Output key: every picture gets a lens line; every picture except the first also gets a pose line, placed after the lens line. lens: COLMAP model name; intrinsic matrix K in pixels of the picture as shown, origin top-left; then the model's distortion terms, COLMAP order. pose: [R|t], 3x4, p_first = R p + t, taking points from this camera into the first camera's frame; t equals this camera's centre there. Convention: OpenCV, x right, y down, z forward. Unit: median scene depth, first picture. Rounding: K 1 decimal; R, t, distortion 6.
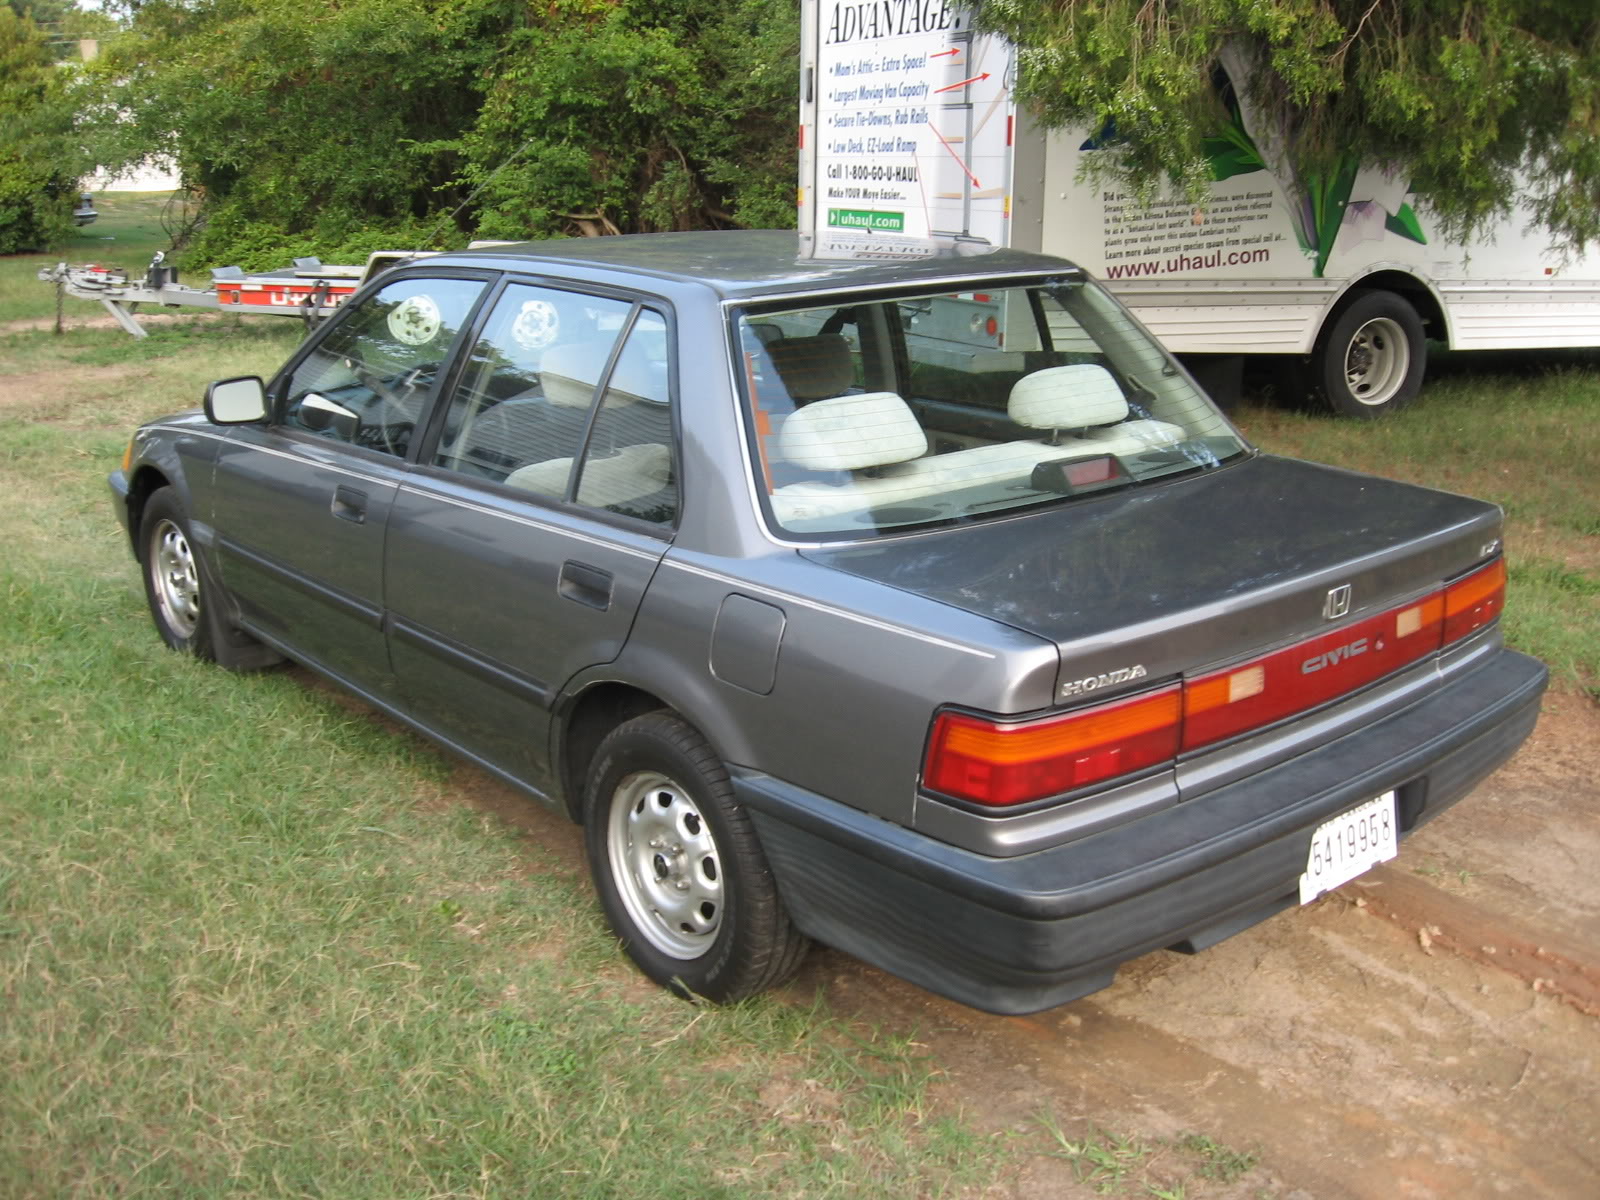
lens RADIAL K [[1667.4, 0, 783.0], [0, 1667.4, 631.4], [0, 0, 1]] dist [-0.105406, 0.000000]
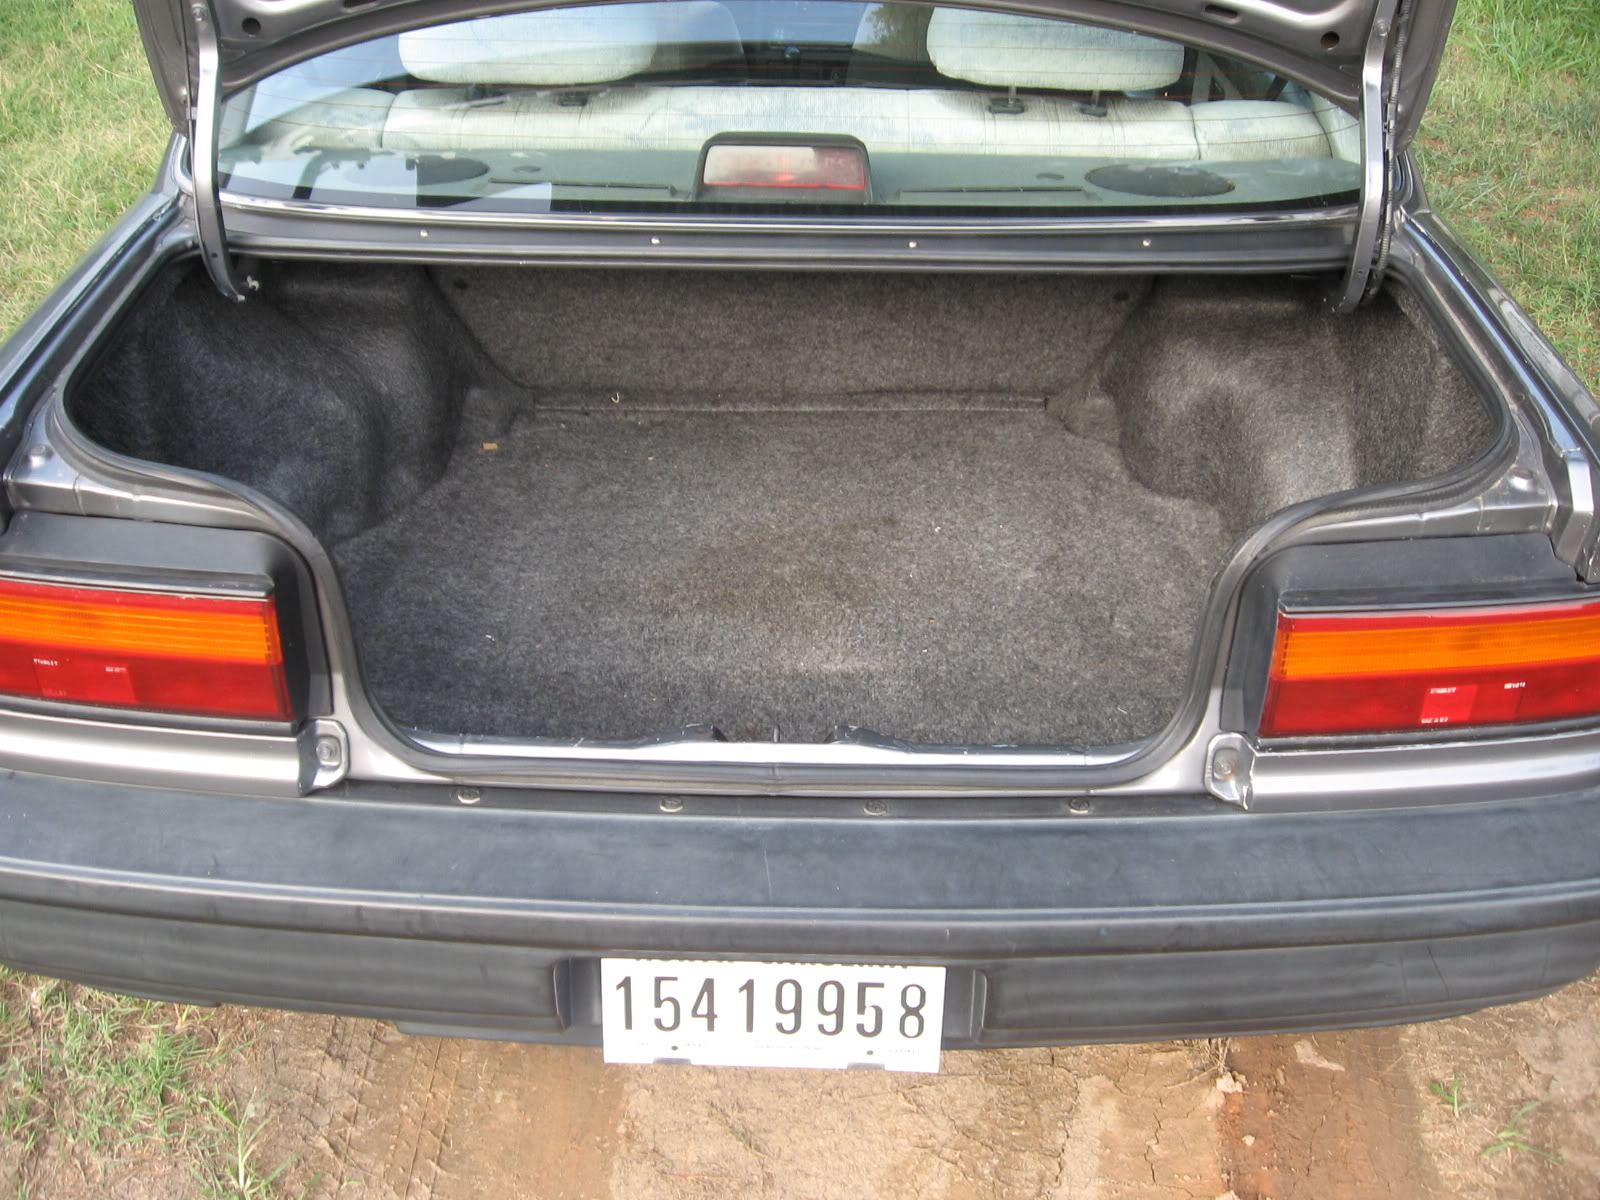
lens RADIAL K [[1667.4, 0, 783.3], [0, 1667.4, 604.4], [0, 0, 1]] dist [-0.105406, 0.000000]
pose [[0.748014, 0.367766, -0.552470, 0.180002], [-0.208035, 0.920405, 0.331022, -0.048639], [0.630235, -0.132676, 0.764984, 0.191661]]
